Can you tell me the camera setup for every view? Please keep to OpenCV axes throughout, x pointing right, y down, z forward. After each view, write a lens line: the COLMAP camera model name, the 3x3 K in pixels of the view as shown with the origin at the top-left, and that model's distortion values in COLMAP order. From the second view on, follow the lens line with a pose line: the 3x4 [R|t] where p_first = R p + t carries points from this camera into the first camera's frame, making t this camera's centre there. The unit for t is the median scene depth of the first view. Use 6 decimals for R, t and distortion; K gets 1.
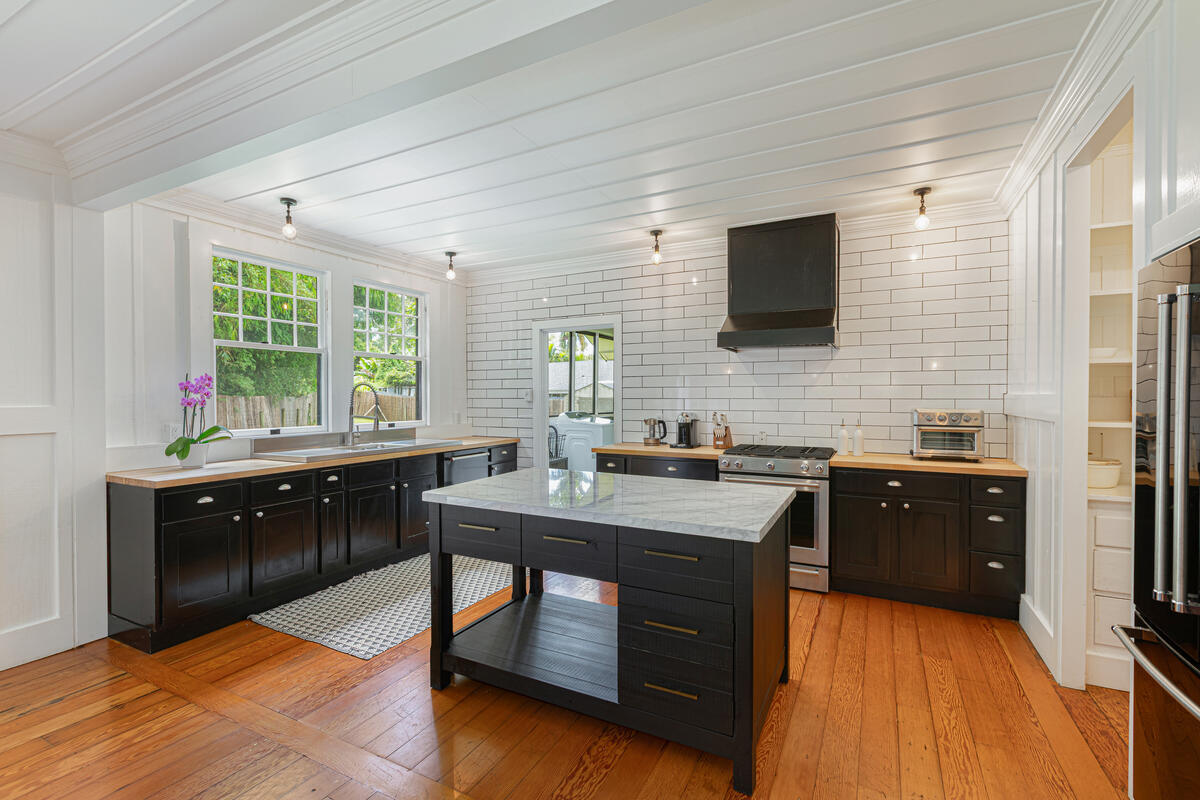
lens RADIAL K [[540.8, 0, 600.9], [0, 540.8, 401.6], [0, 0, 1]] dist [0.004873, -0.000231]
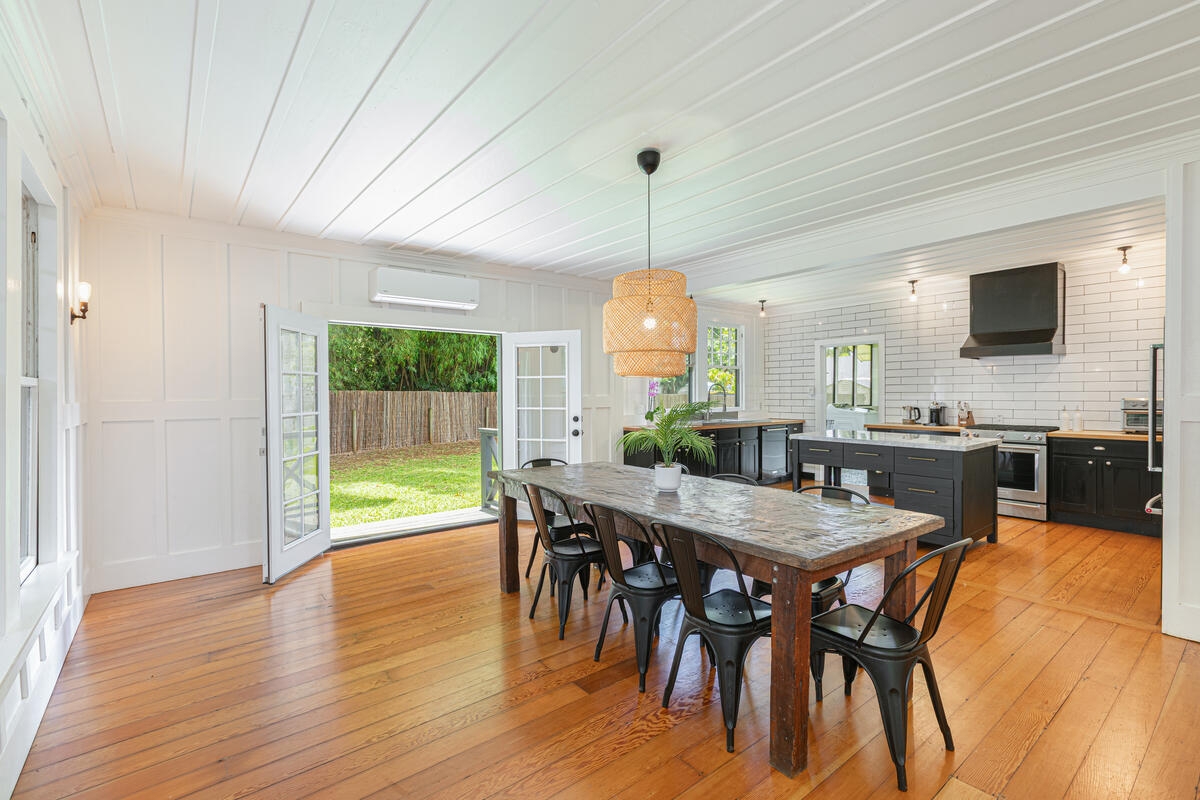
lens RADIAL K [[540.8, 0, 597.3], [0, 540.8, 398.7], [0, 0, 1]] dist [0.004873, -0.000231]
pose [[0.913860, 0.000779, -0.406030, -0.087450], [-0.001201, 0.999999, -0.000785, 0.014958], [0.406029, 0.001205, 0.913860, -0.731523]]
